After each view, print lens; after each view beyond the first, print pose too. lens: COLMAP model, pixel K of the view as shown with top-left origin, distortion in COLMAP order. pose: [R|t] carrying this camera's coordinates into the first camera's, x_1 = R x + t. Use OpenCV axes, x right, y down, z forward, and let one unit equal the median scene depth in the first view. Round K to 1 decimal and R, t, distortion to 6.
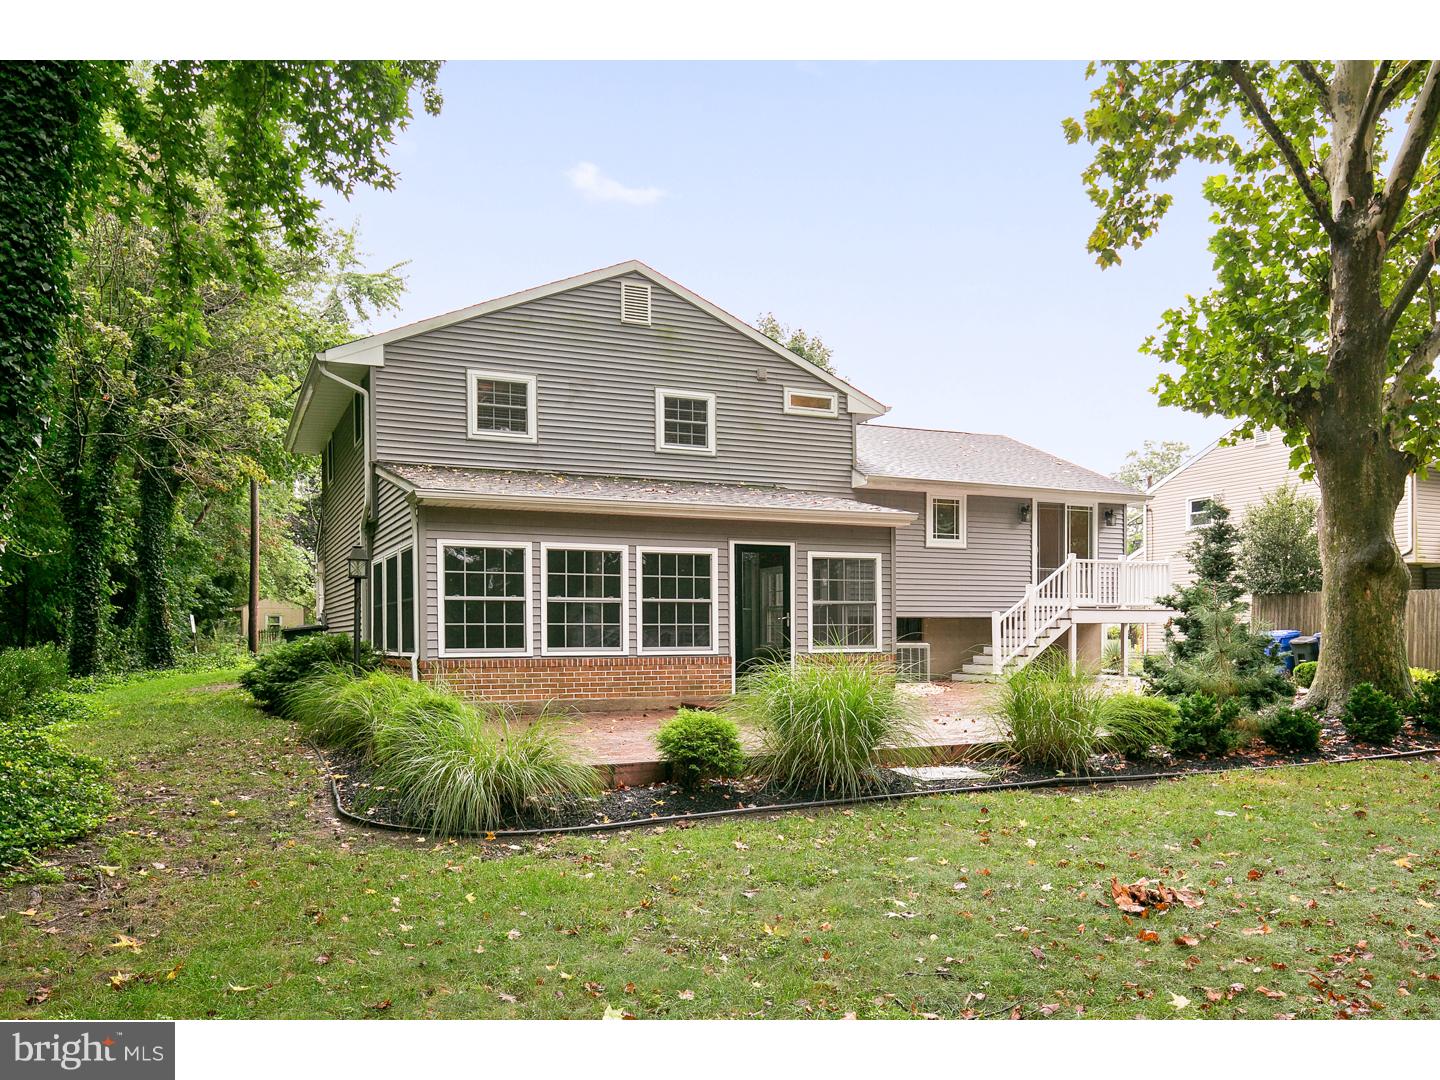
lens RADIAL K [[1026.6, 0, 720.1], [0, 1026.6, 533.6], [0, 0, 1]] dist [0.002169, 0.000101]
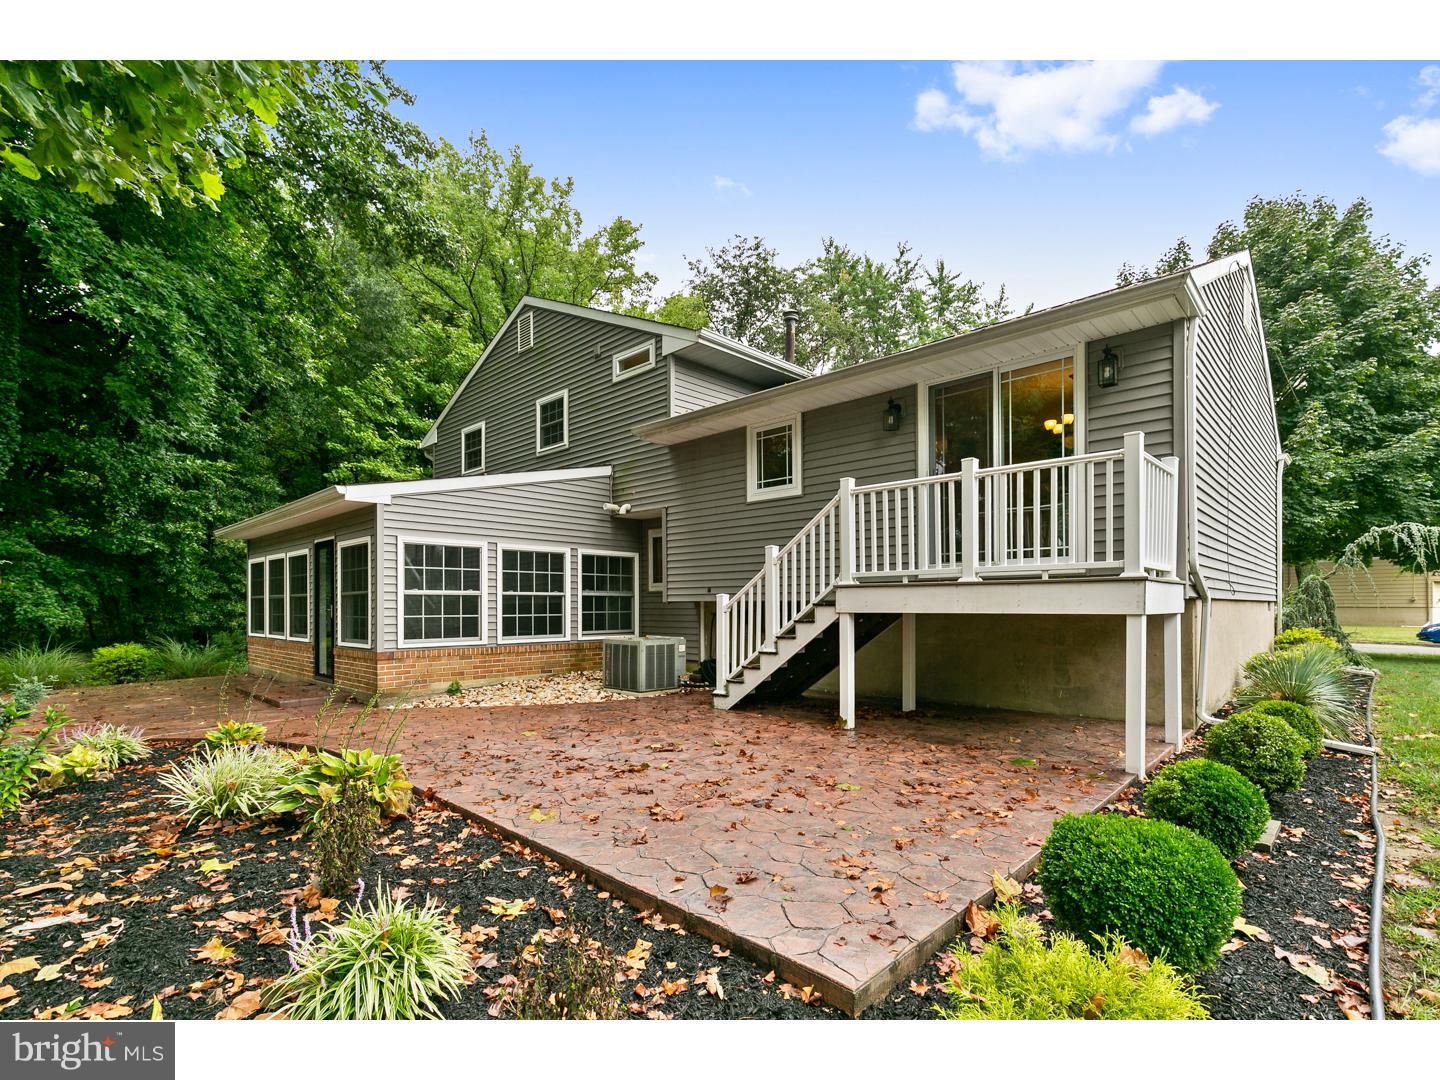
lens RADIAL K [[669.7, 0, 720.0], [0, 669.7, 540.0], [0, 0, 1]] dist [0.001372, 0.000058]
pose [[0.428442, -0.100662, -0.897945, 0.624730], [0.073561, 0.994362, -0.076373, 0.073967], [0.900570, -0.033332, 0.433431, 0.821292]]
